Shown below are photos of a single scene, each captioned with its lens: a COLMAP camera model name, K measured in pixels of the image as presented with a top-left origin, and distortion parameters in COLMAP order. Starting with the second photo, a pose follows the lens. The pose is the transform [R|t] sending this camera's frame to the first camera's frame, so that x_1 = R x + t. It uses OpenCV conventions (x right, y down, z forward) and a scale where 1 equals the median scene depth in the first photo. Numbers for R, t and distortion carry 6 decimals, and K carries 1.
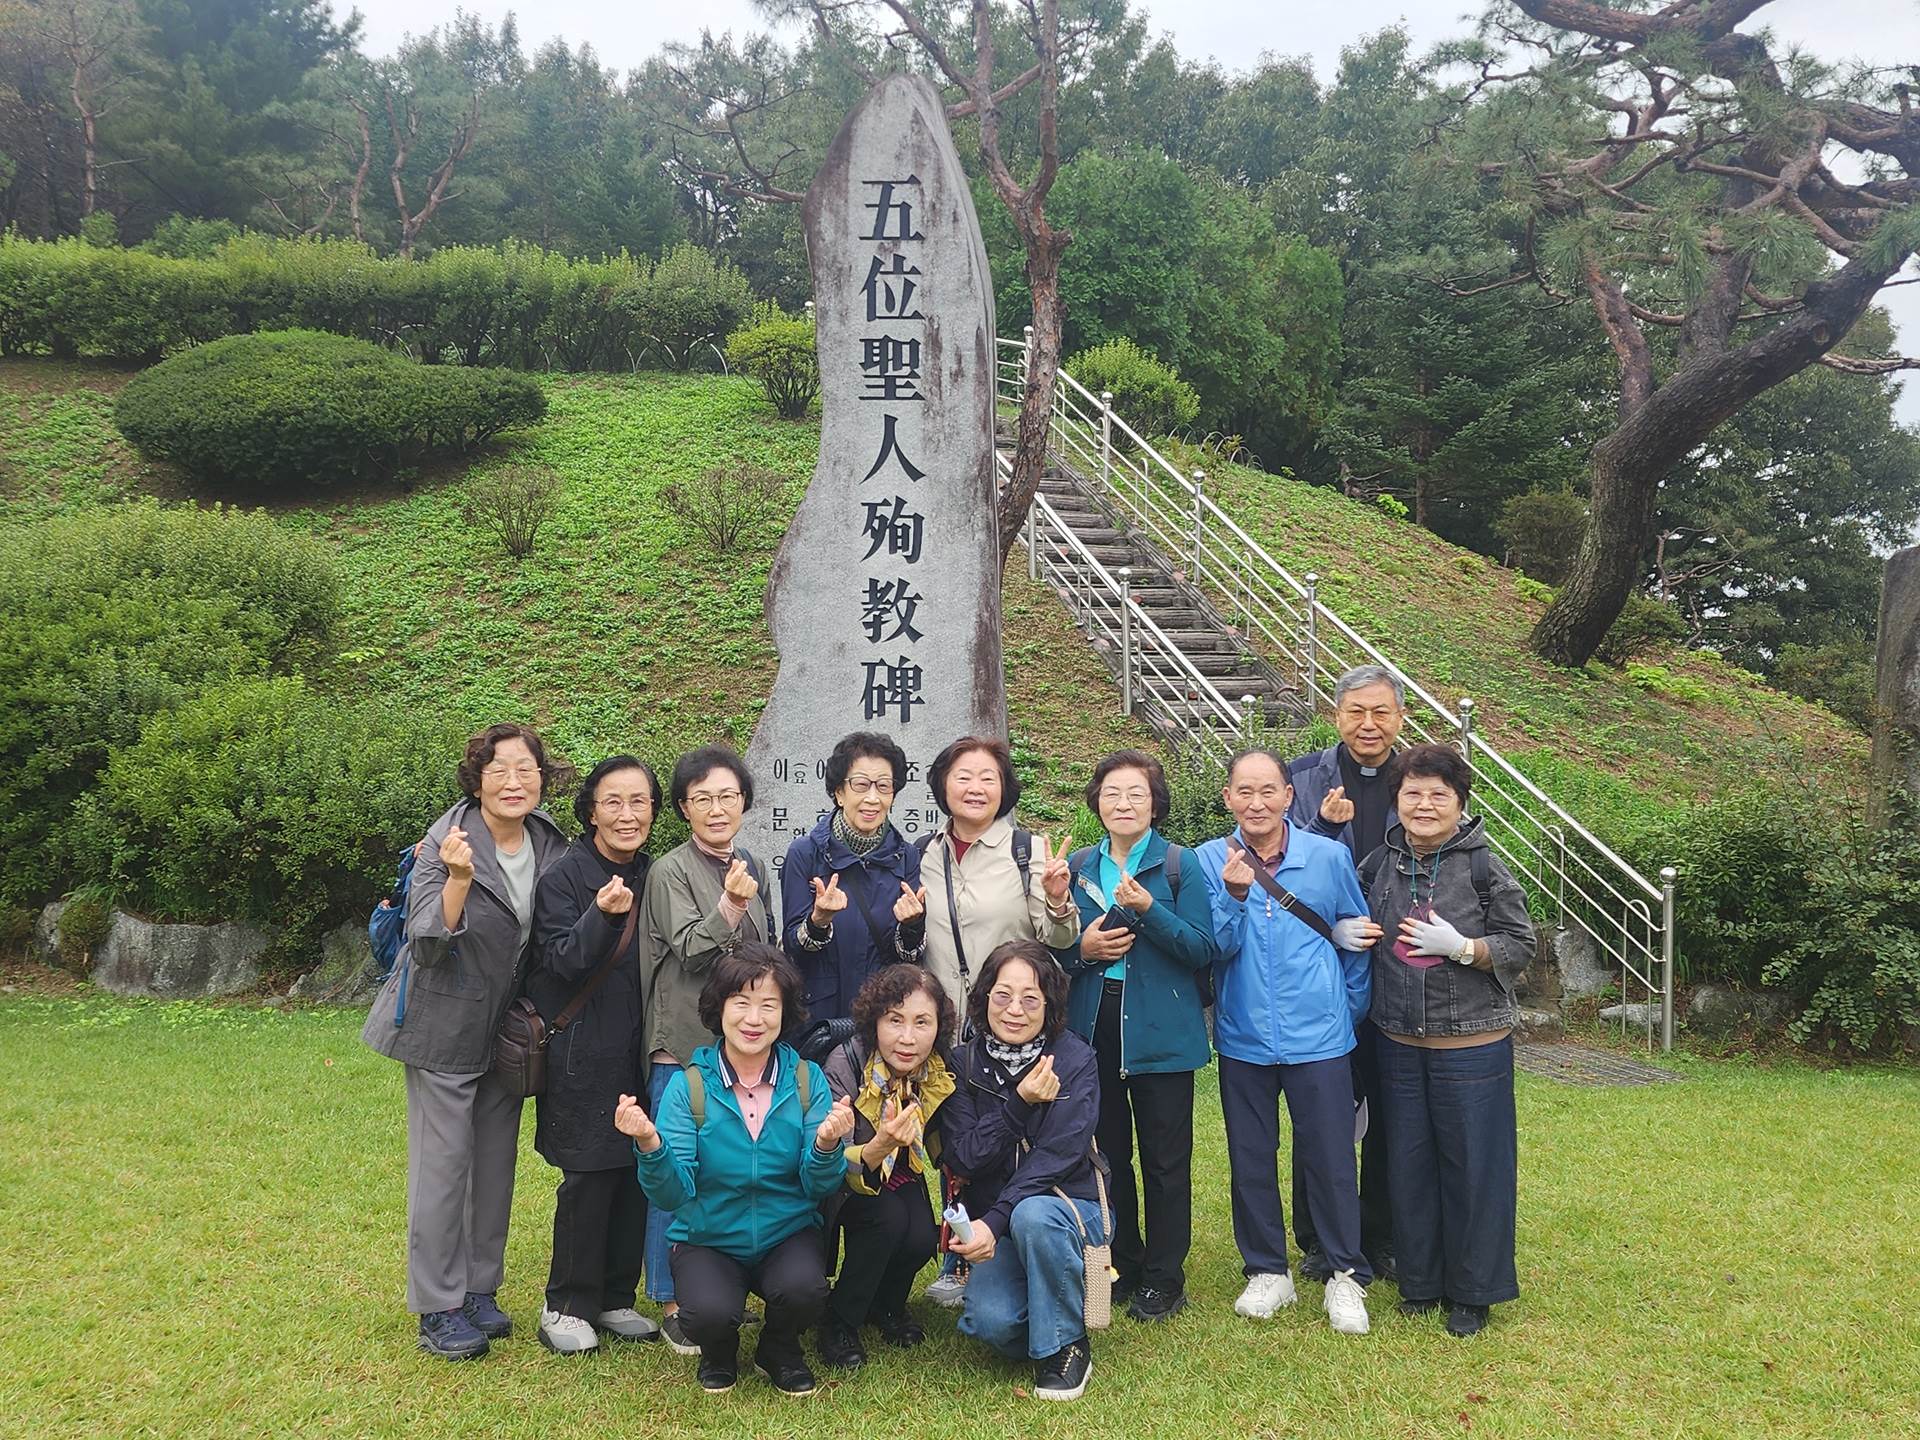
lens RADIAL K [[1535.8, 0, 960.0], [0, 1535.8, 720.0], [0, 0, 1]] dist [0.062790, -0.050584]
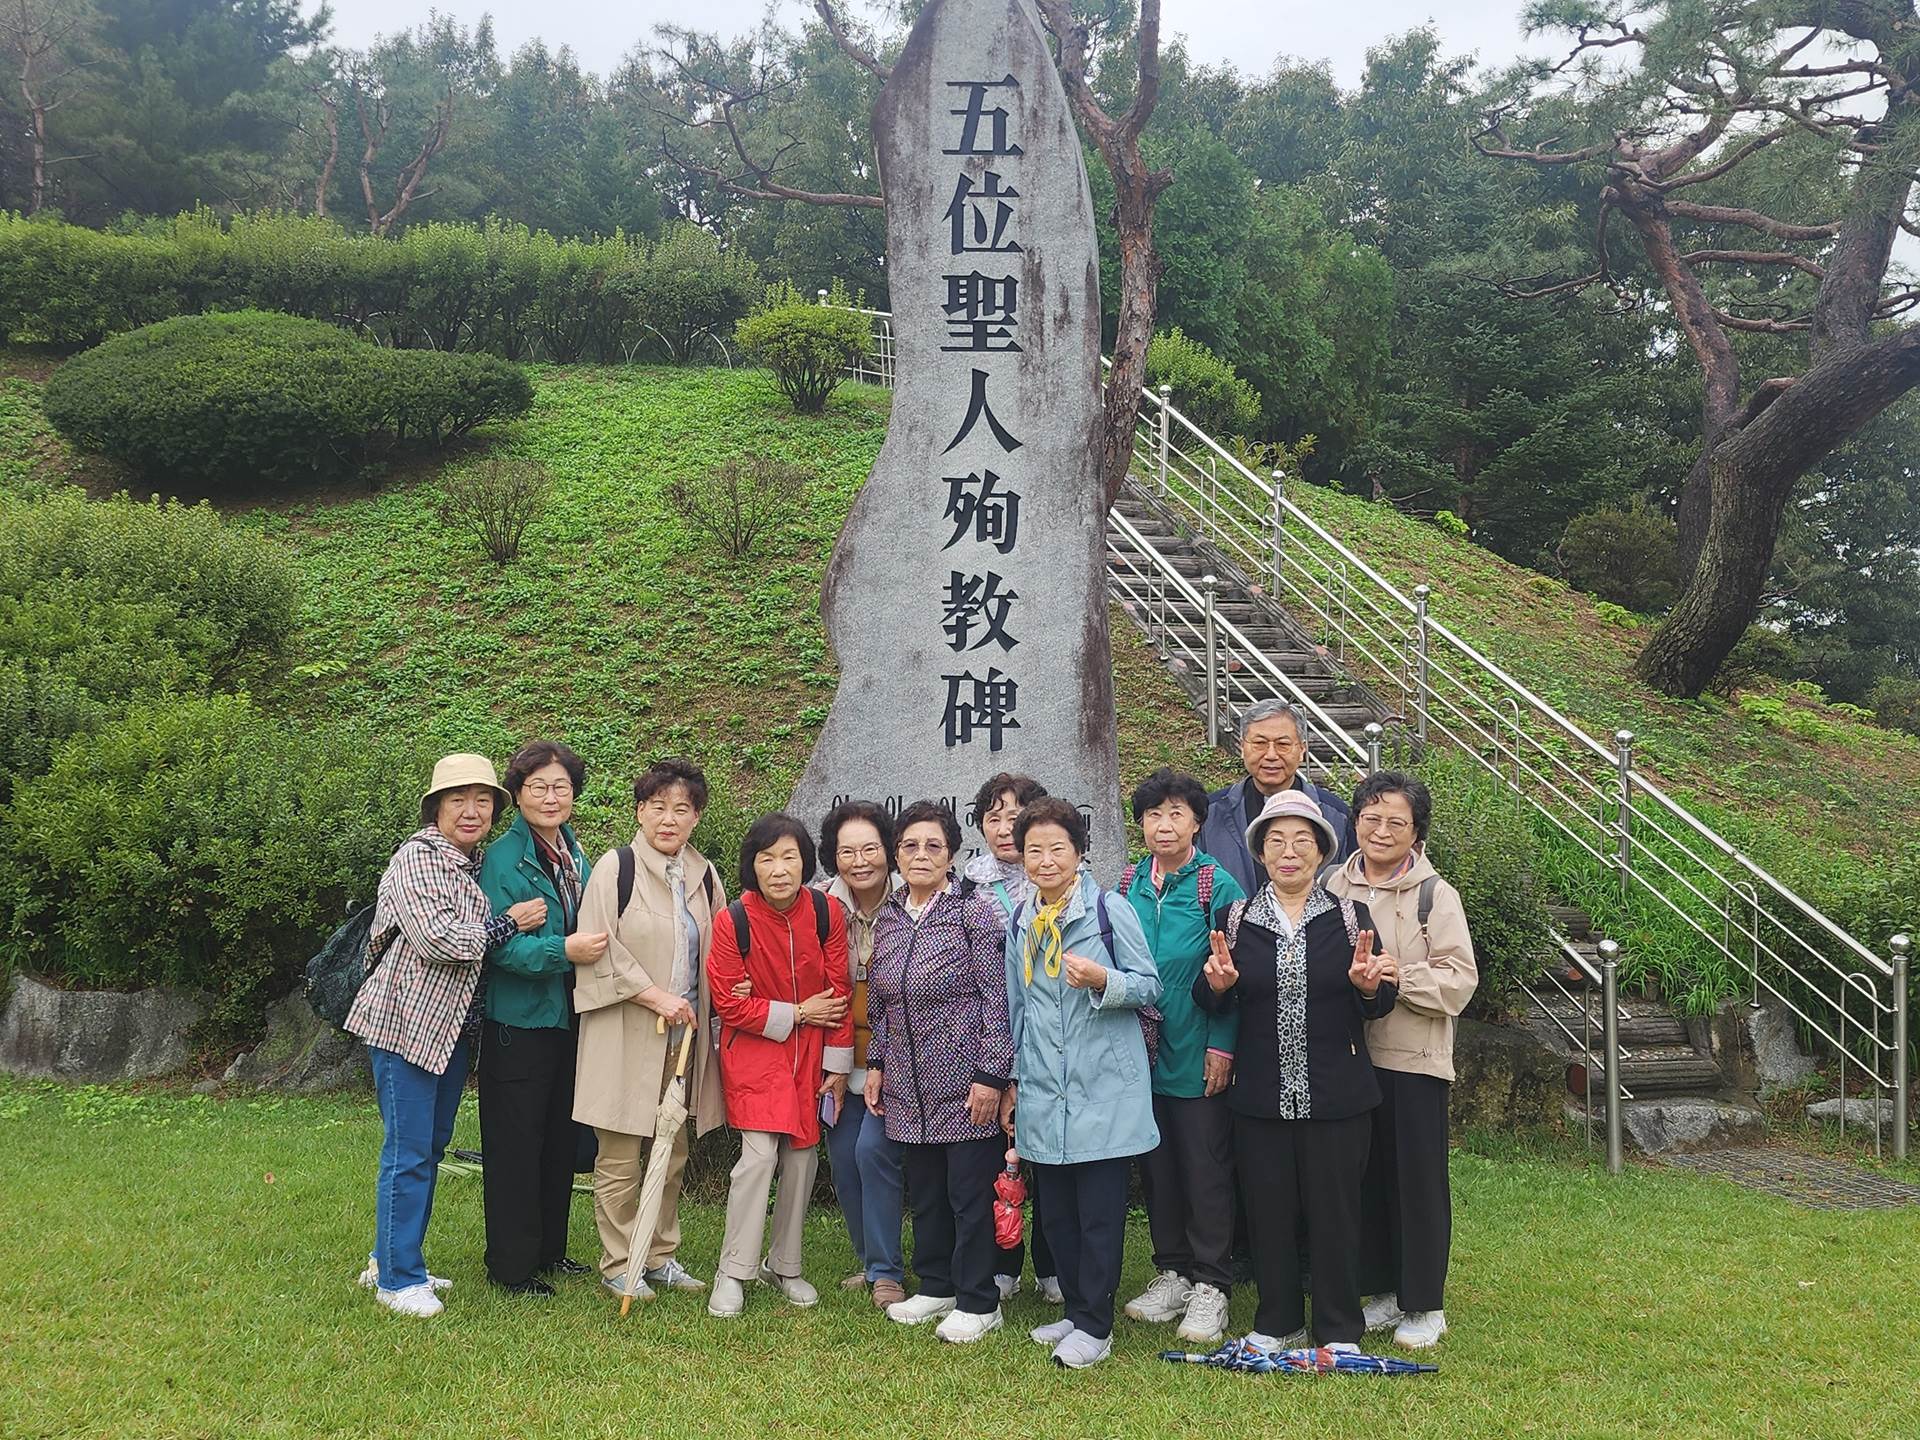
lens RADIAL K [[1597.7, 0, 952.8], [0, 1597.7, 718.3], [0, 0, 1]] dist [0.057650, -0.043852]
pose [[0.999959, 0.006479, 0.006267, -0.037543], [-0.006325, 0.999682, -0.024410, 0.003057], [-0.006424, 0.024369, 0.999682, 0.097795]]
